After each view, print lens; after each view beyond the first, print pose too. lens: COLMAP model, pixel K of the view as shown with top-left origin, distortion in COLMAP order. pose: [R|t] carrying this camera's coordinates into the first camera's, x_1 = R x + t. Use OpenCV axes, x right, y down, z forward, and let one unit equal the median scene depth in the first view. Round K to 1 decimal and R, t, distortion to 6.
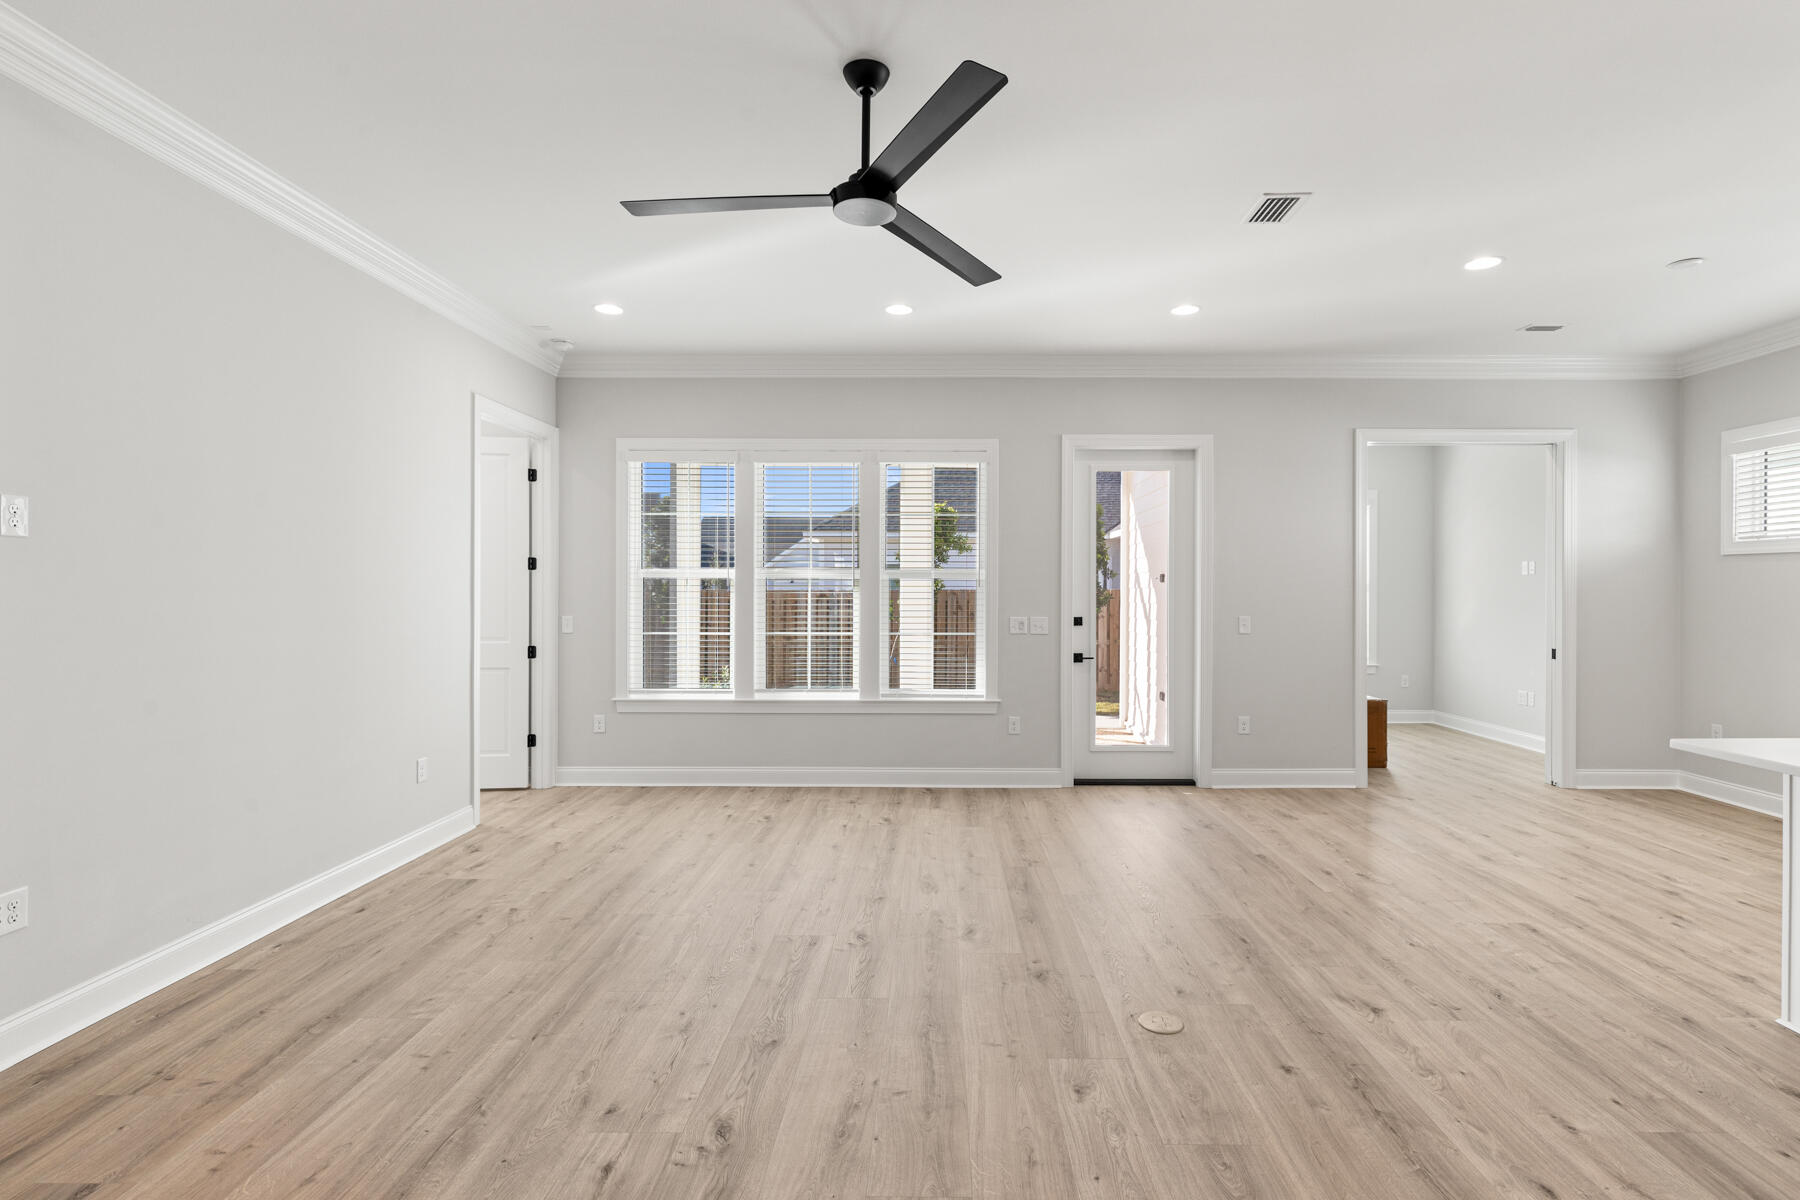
lens RADIAL K [[869.4, 0, 917.2], [0, 869.4, 593.8], [0, 0, 1]] dist [-0.000116, -0.000754]
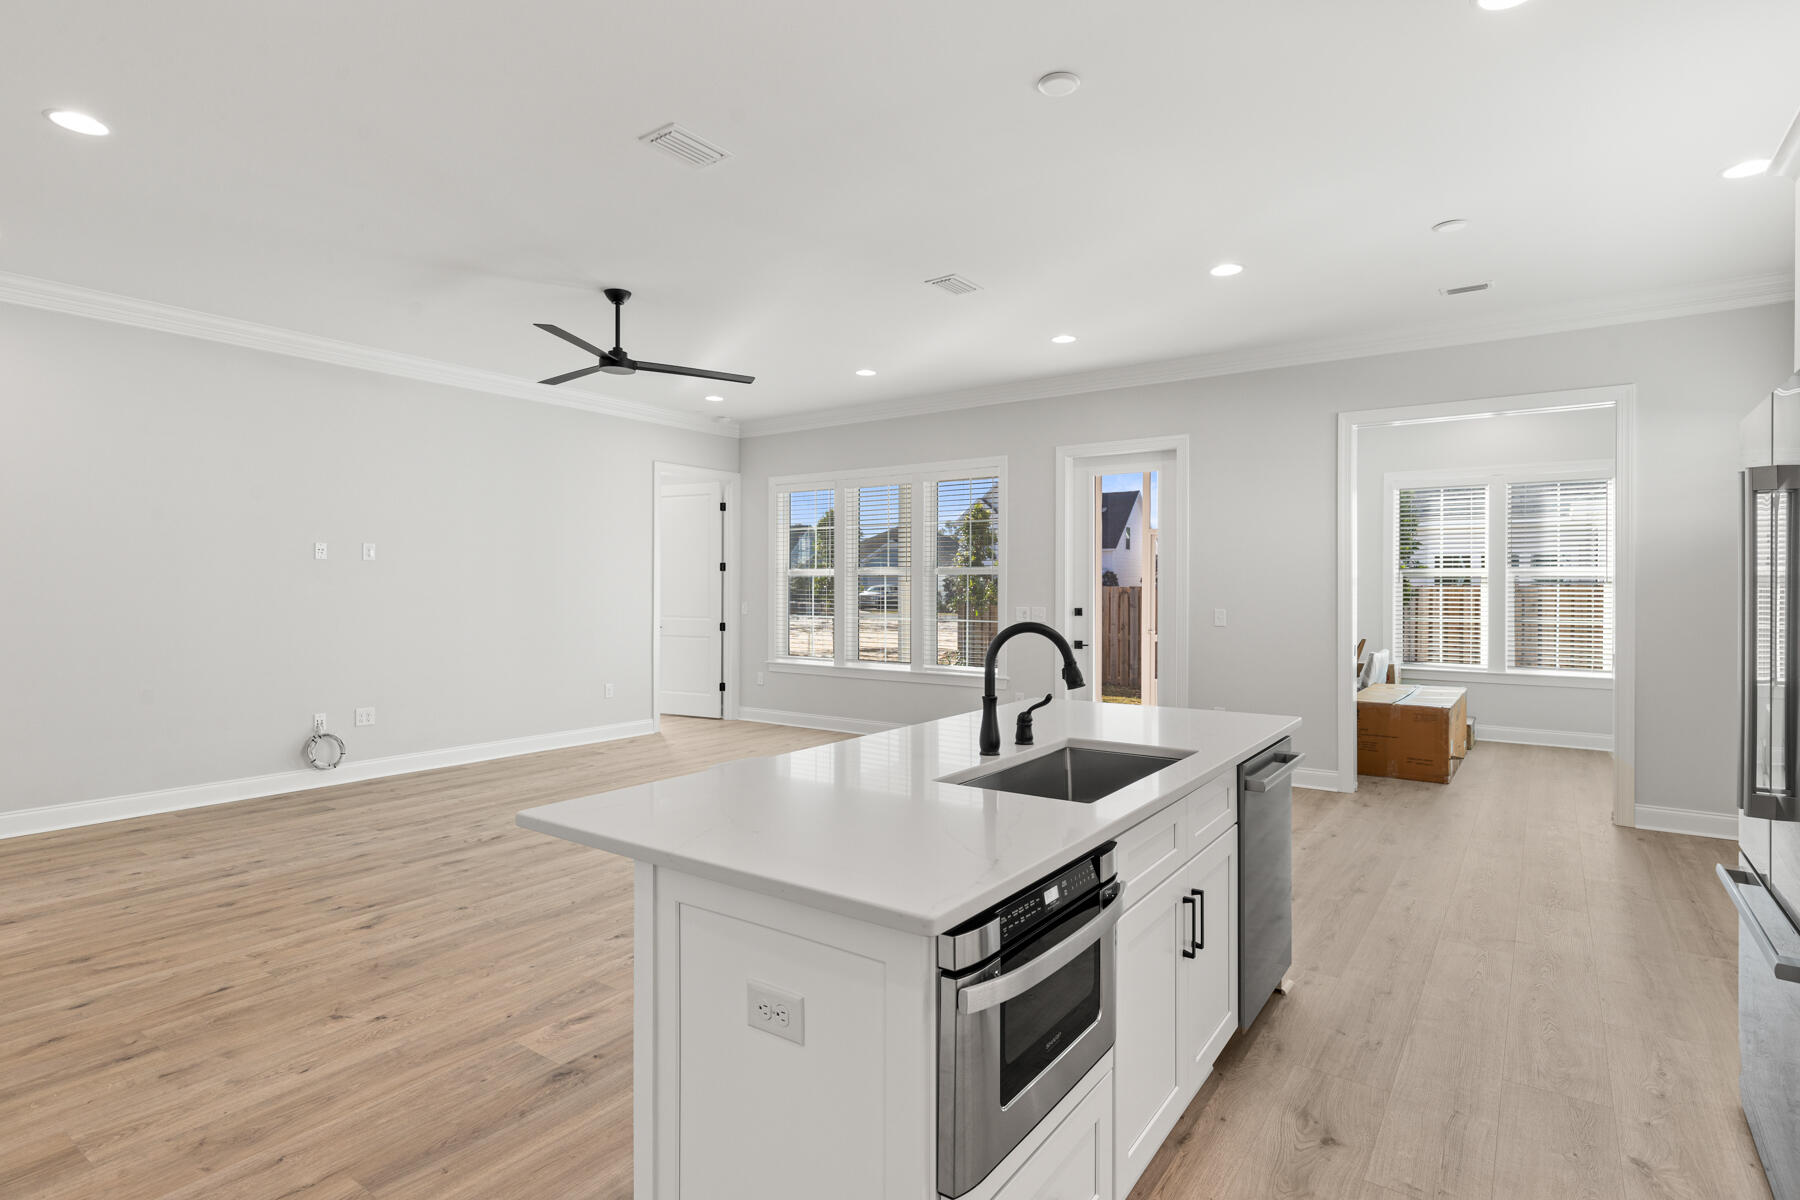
lens RADIAL K [[900.2, 0, 890.7], [0, 900.2, 591.3], [0, 0, 1]] dist [0.003166, -0.001122]
pose [[0.818548, 0.002015, -0.574434, 0.663320], [-0.001875, 0.999998, 0.000836, 0.004890], [0.574434, 0.000393, 0.818550, -0.084964]]
